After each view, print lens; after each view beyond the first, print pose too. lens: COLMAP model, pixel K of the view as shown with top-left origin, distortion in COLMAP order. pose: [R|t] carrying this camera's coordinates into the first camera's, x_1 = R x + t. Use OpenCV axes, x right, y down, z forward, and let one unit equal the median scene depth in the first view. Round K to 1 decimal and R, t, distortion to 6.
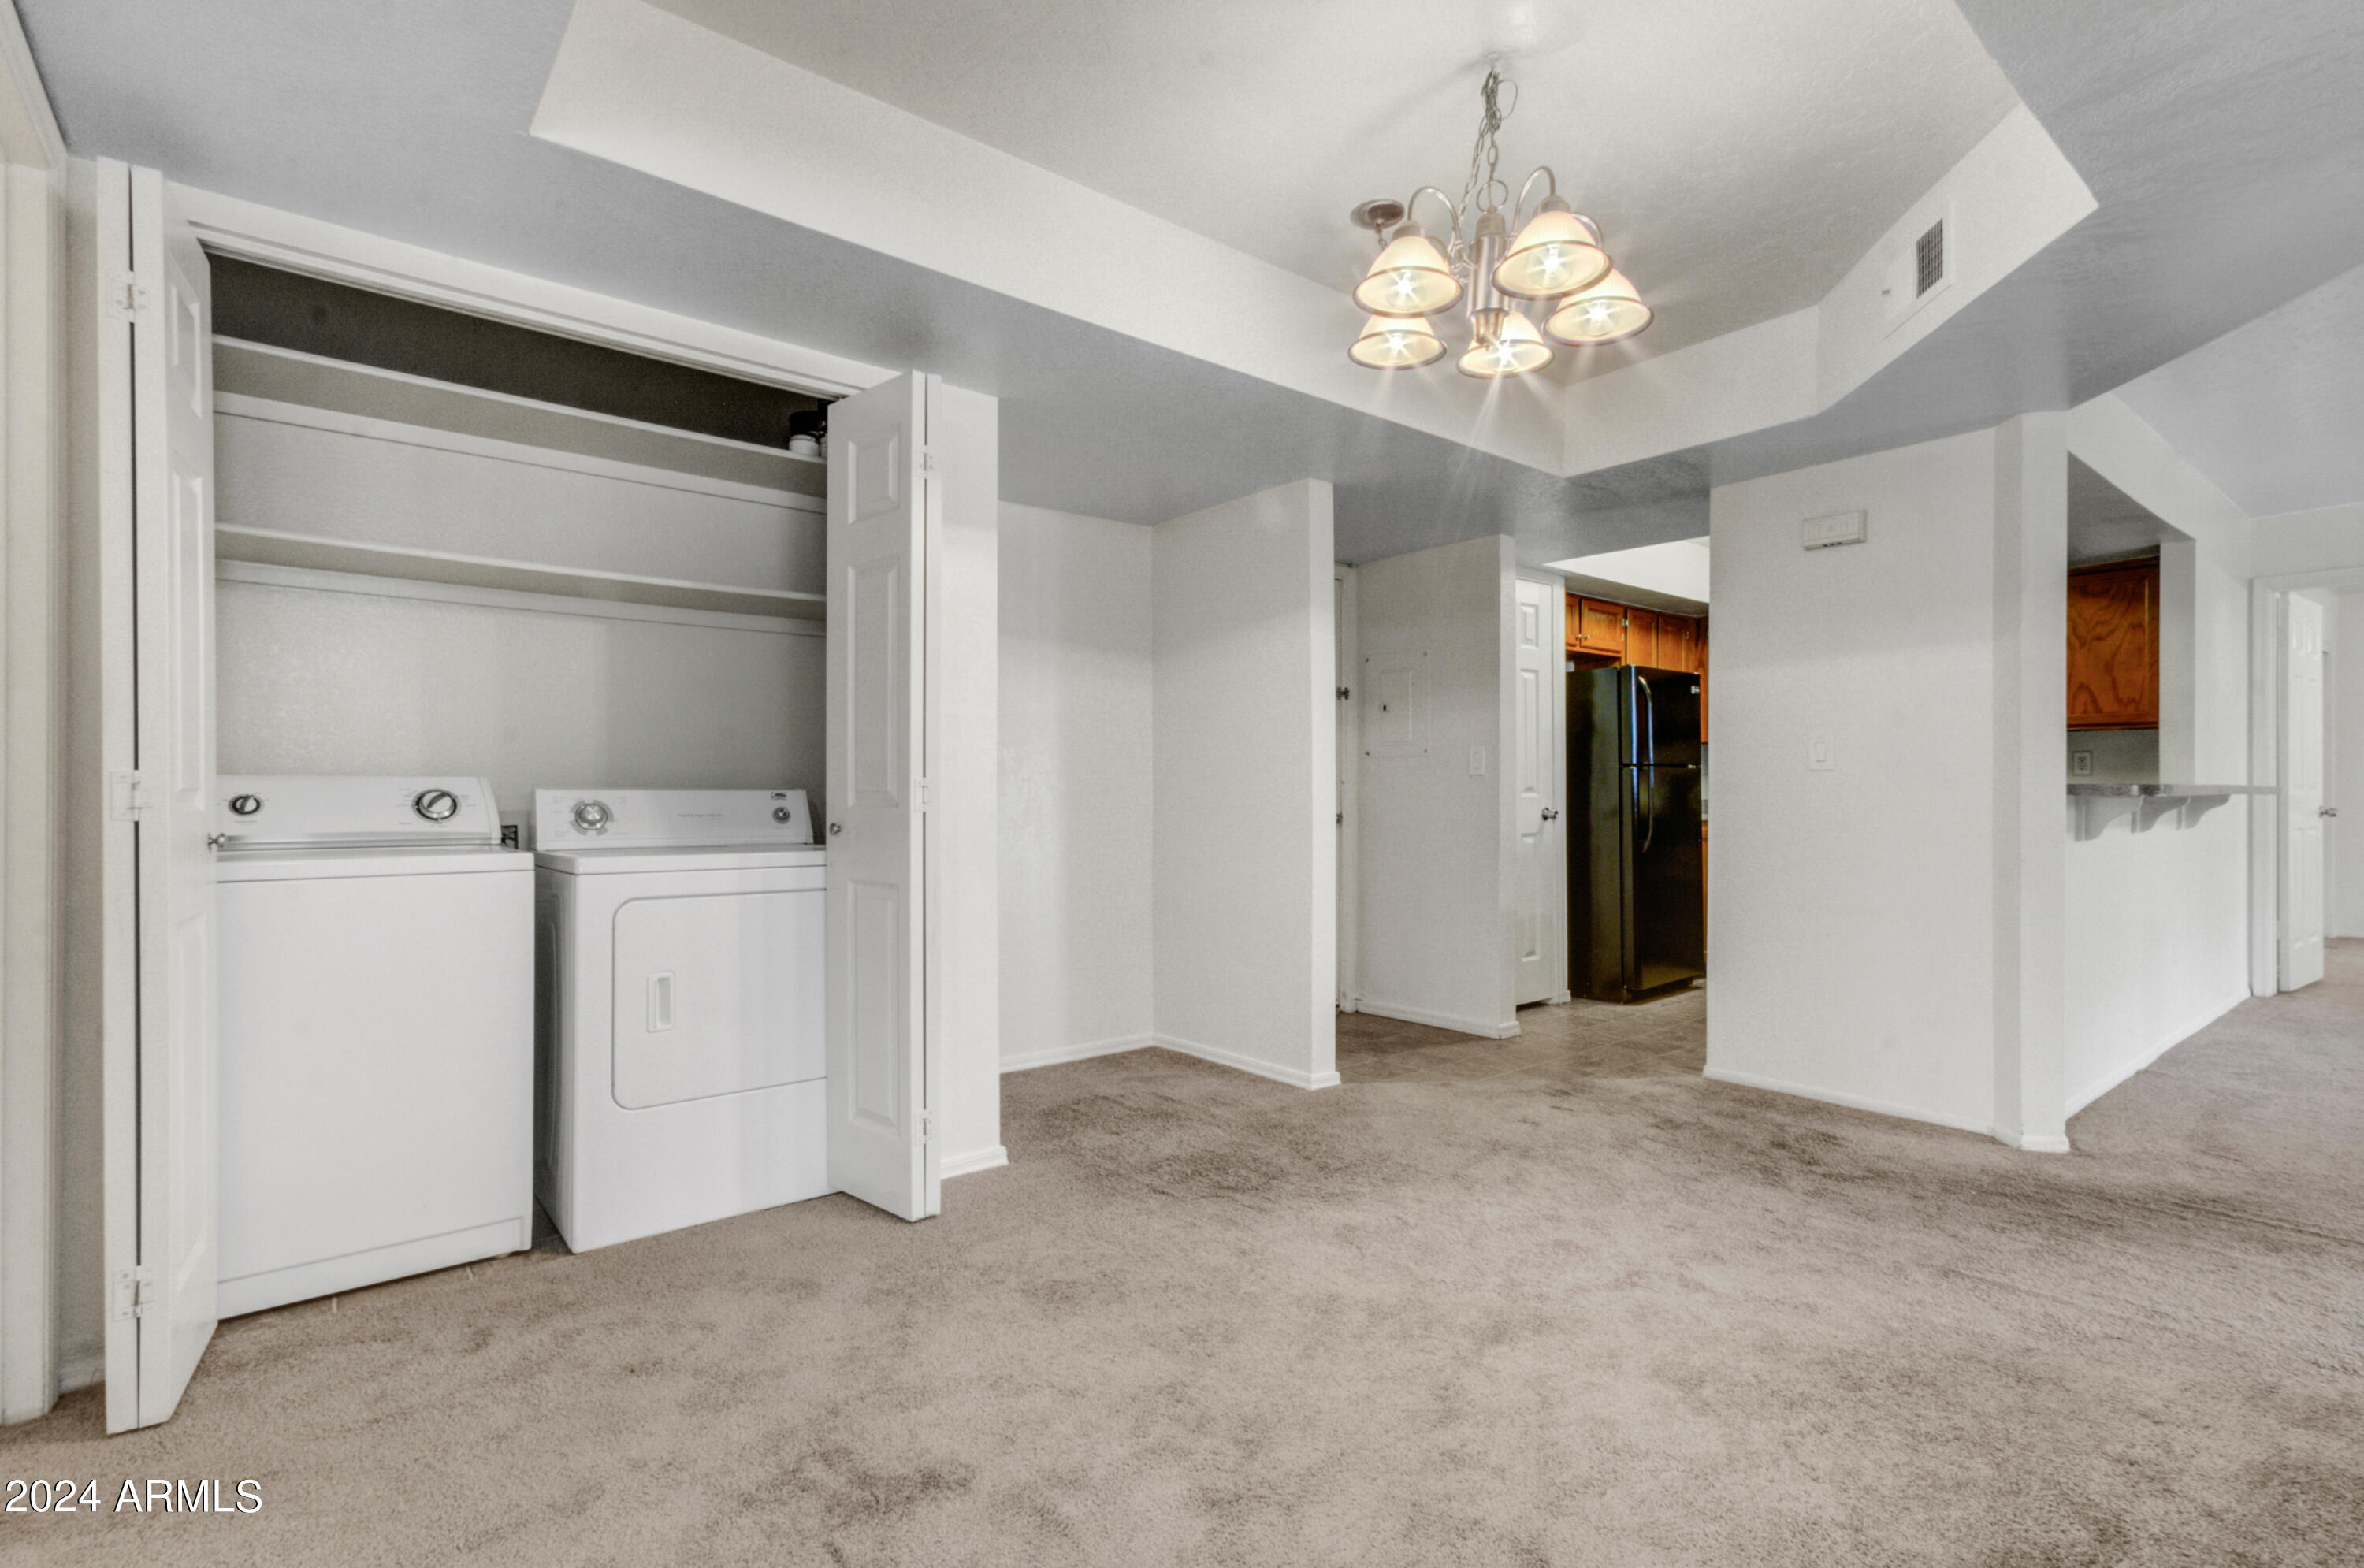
lens RADIAL K [[1104.0, 0, 1182.0], [0, 1104.0, 784.0], [0, 0, 1]] dist [0.000708, 0.000158]
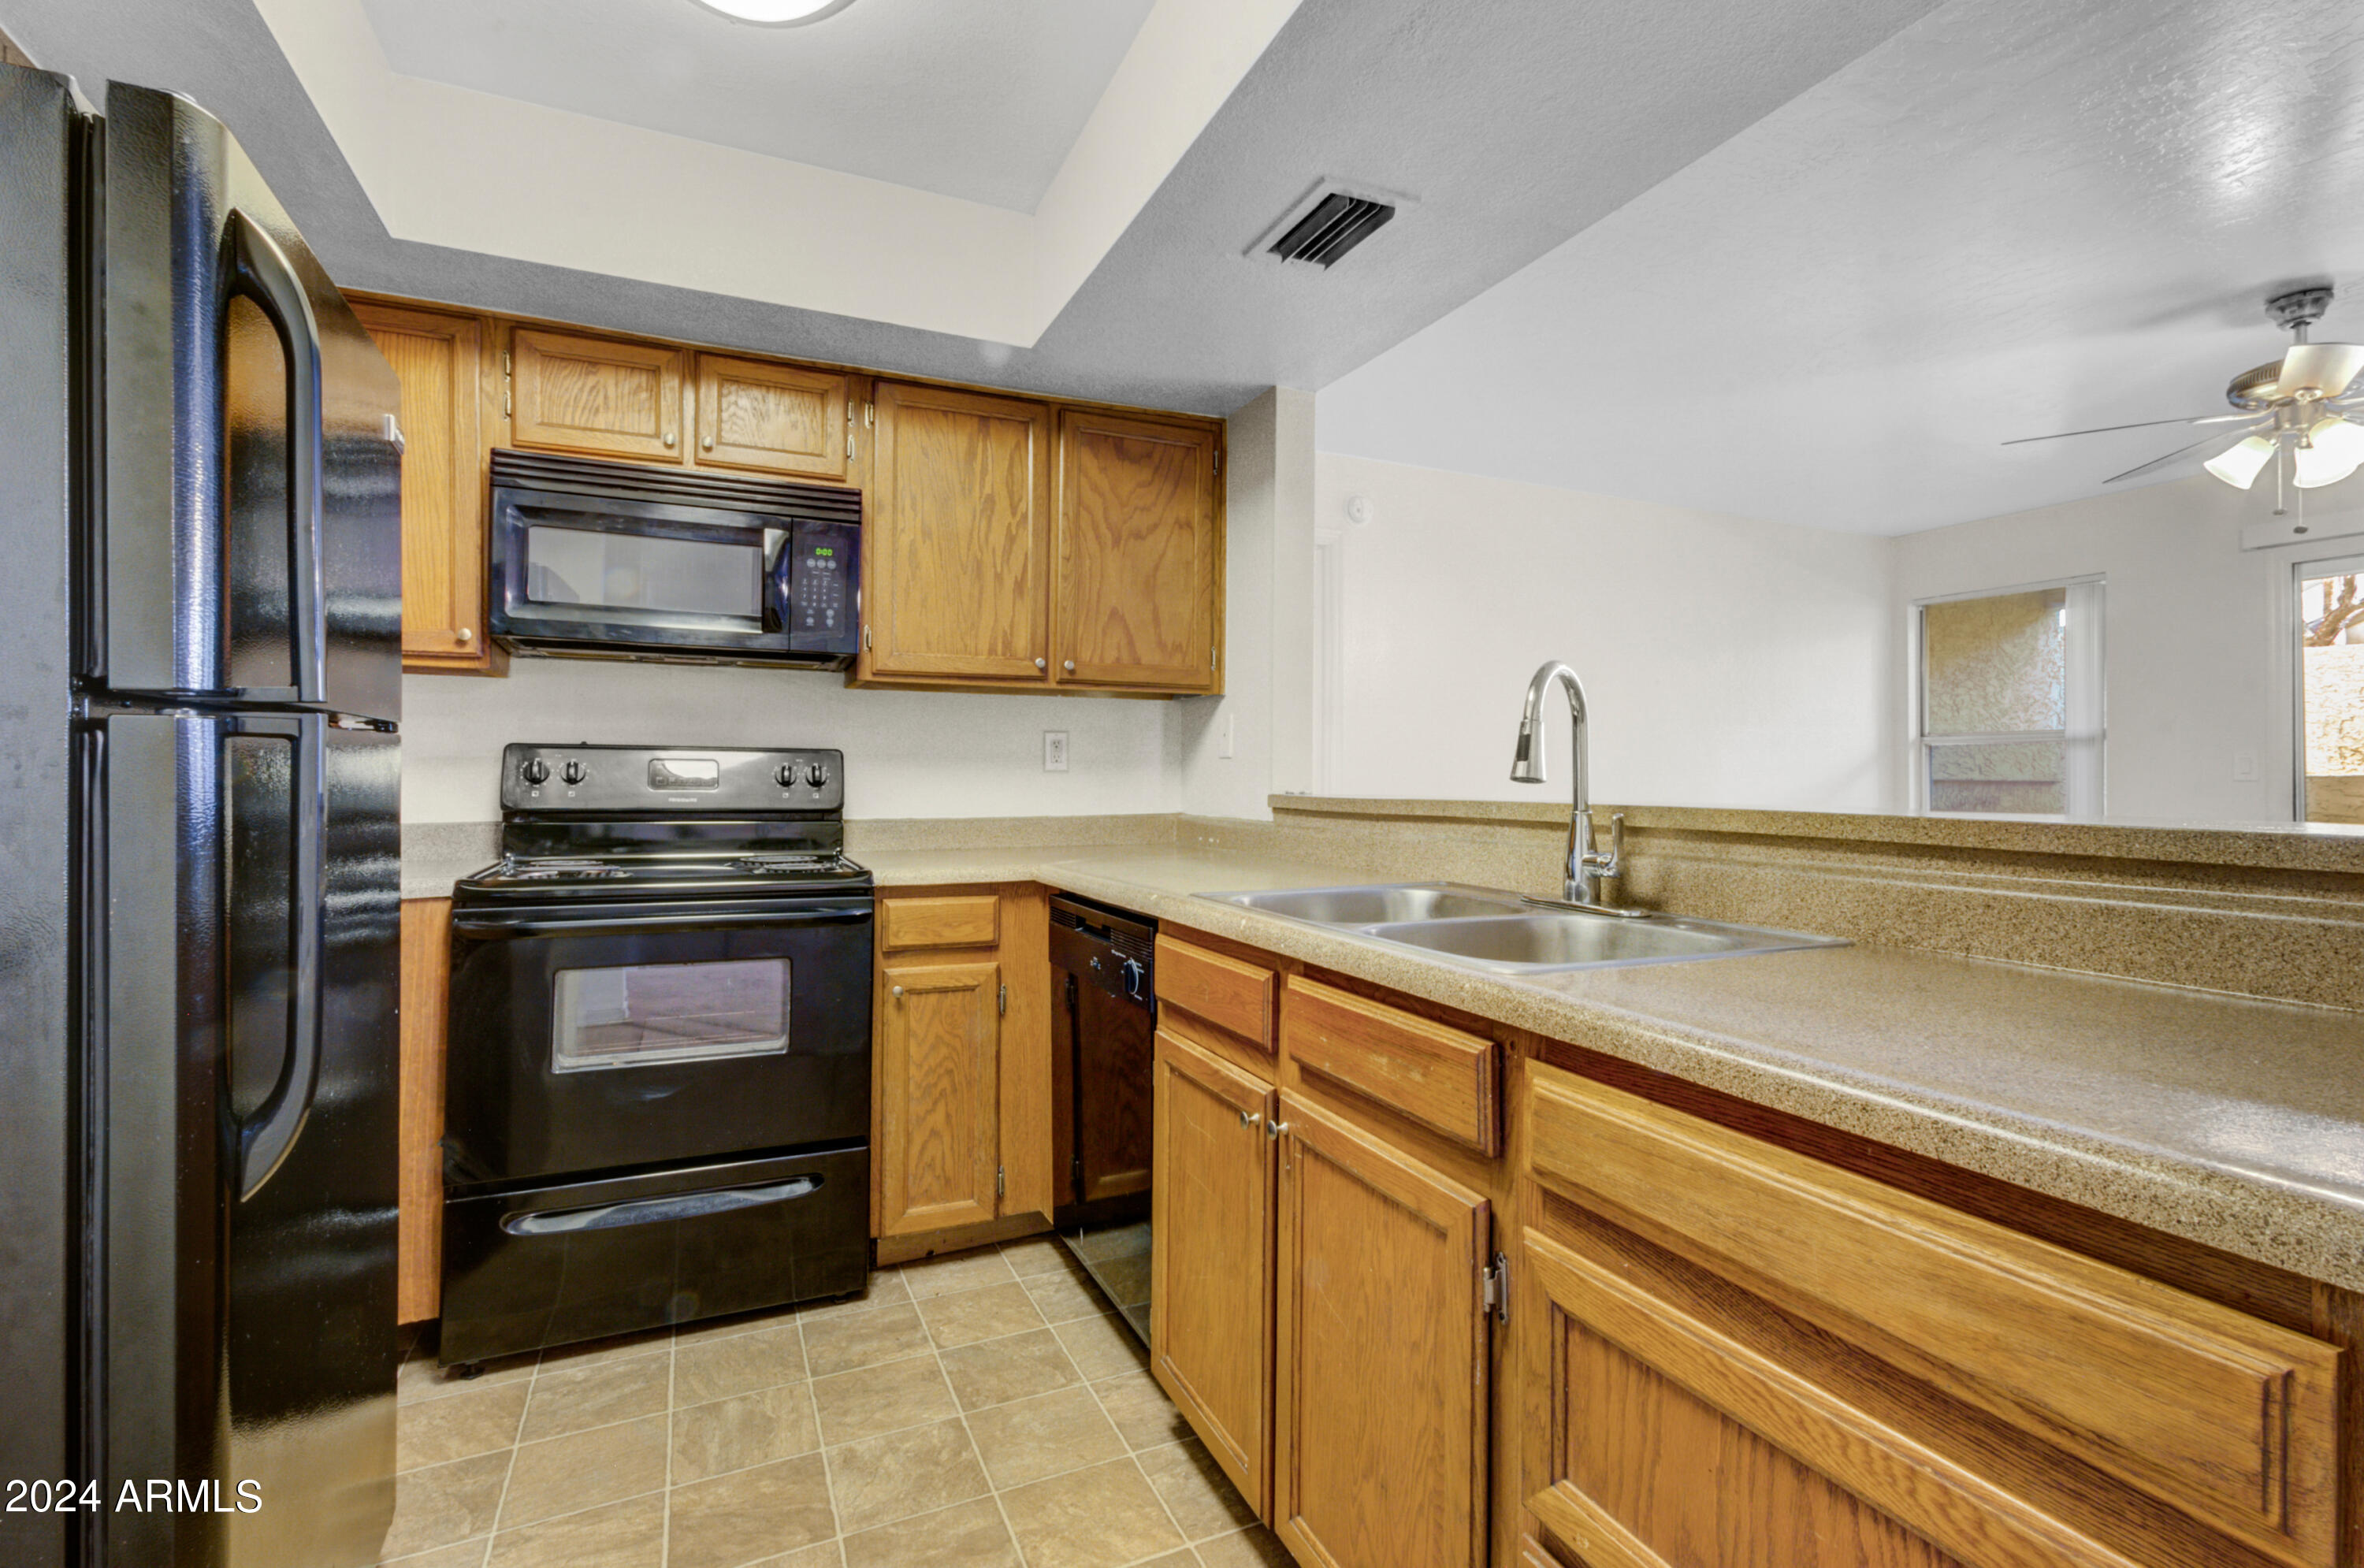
lens RADIAL K [[1104.0, 0, 1182.0], [0, 1104.0, 784.0], [0, 0, 1]] dist [0.000708, 0.000158]
pose [[0.264968, -0.002224, 0.964255, 0.281617], [-0.010227, 0.999935, 0.005116, -0.004780], [-0.964203, -0.011217, 0.264928, 0.830393]]
